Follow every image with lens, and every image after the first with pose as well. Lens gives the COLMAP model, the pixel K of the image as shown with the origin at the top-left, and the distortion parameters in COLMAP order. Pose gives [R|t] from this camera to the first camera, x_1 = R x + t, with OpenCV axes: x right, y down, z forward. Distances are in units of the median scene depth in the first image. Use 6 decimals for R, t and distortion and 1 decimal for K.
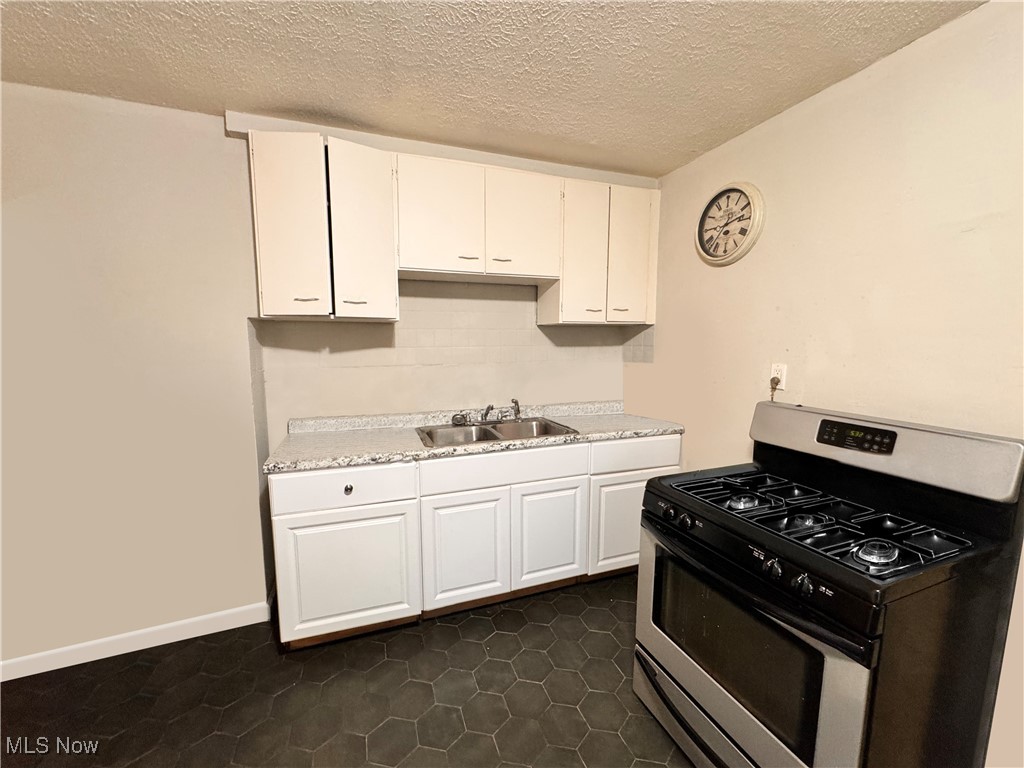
lens RADIAL K [[410.5, 0, 516.5], [0, 410.5, 386.6], [0, 0, 1]] dist [-0.000361, 0.000011]
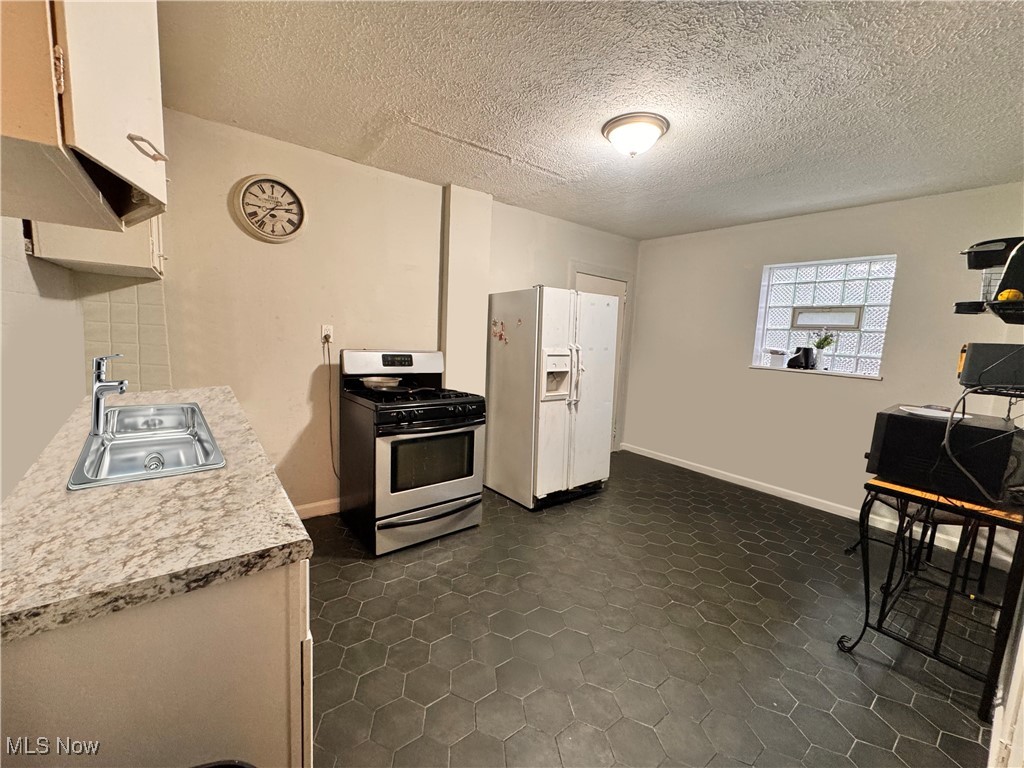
lens RADIAL K [[410.5, 0, 514.5], [0, 410.5, 384.6], [0, 0, 1]] dist [-0.000361, 0.000011]
pose [[-0.307374, -0.133208, 0.942219, -1.004431], [0.058646, 0.985620, 0.158476, -0.038974], [-0.949780, 0.103968, -0.295141, 0.807295]]
